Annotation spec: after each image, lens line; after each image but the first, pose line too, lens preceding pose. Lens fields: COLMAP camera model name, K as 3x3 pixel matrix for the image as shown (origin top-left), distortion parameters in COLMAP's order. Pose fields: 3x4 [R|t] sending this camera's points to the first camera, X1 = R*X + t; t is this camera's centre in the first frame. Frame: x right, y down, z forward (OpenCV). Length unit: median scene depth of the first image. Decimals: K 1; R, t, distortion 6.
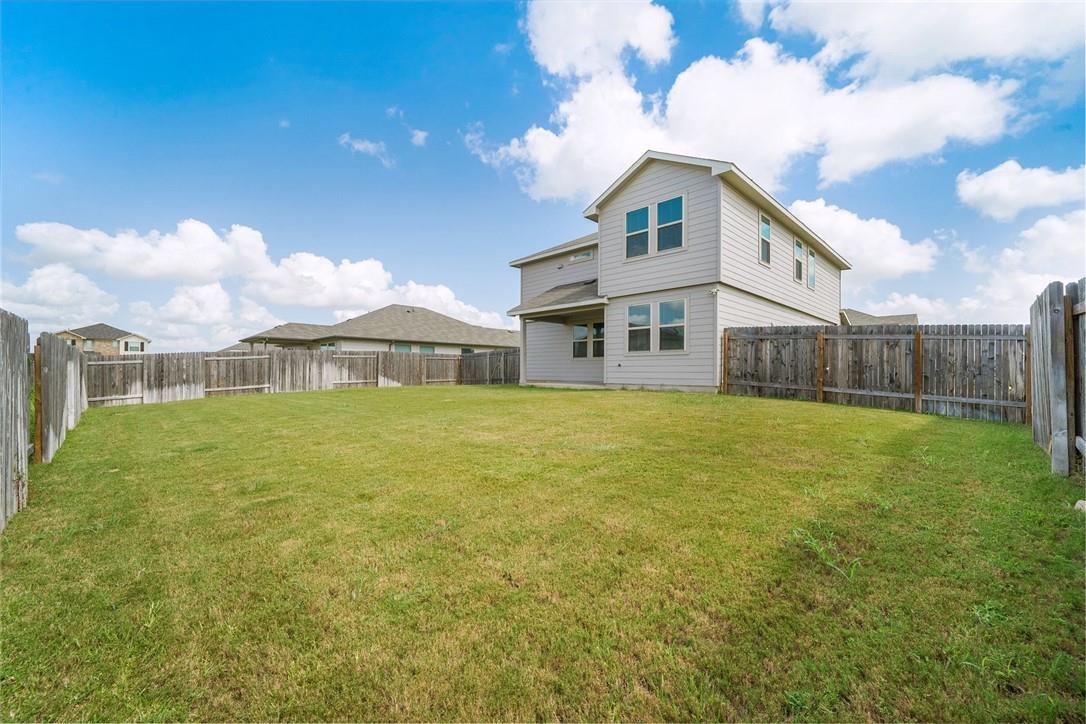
lens RADIAL K [[426.4, 0, 543.0], [0, 426.4, 362.0], [0, 0, 1]] dist [-0.000266, 0.000043]
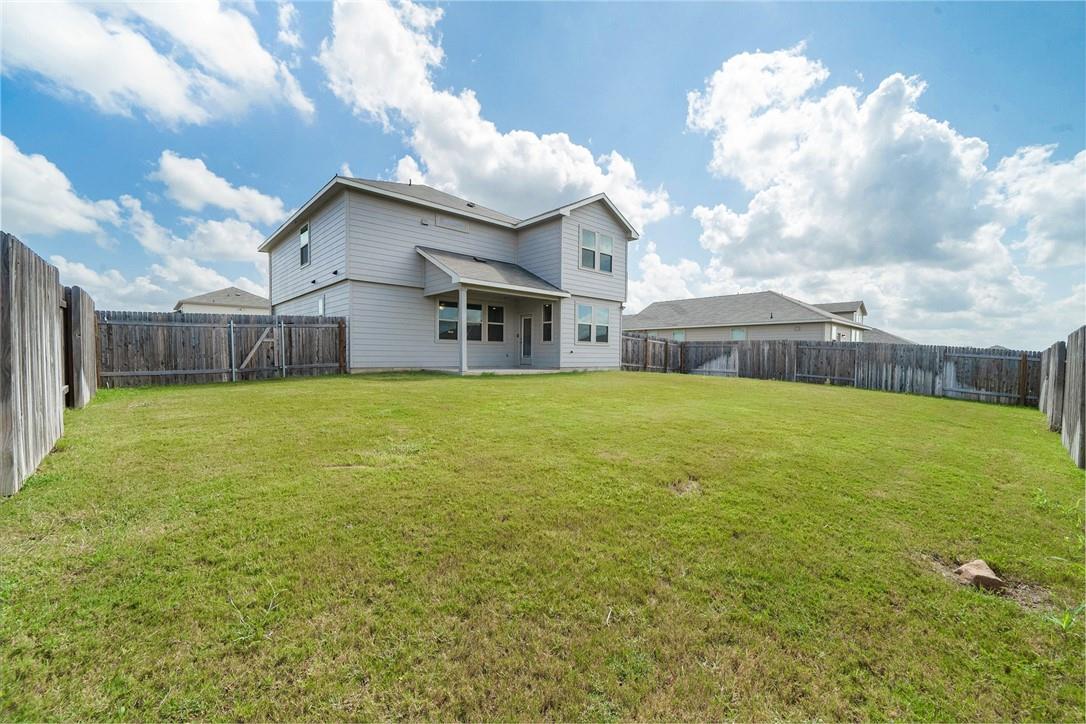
lens RADIAL K [[450.7, 0, 543.0], [0, 450.7, 362.0], [0, 0, 1]] dist [0.000747, 0.000099]
pose [[0.034495, -0.020503, 0.999195, -1.170244], [-0.035515, 0.999133, 0.021728, 0.011796], [-0.998774, -0.036236, 0.033737, 1.102537]]
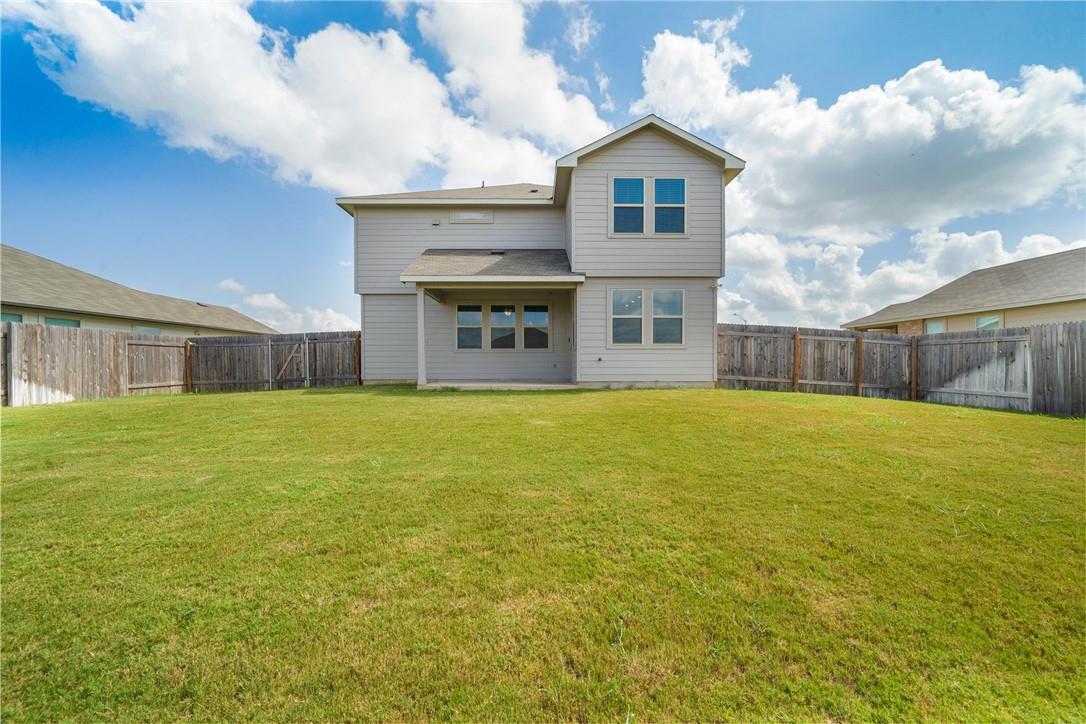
lens RADIAL K [[426.4, 0, 543.0], [0, 426.4, 362.0], [0, 0, 1]] dist [-0.000266, 0.000043]
pose [[0.697580, 0.000440, 0.716507, -0.526008], [-0.012898, 0.999845, 0.011944, 0.004095], [-0.716391, -0.017573, 0.697478, 0.530083]]
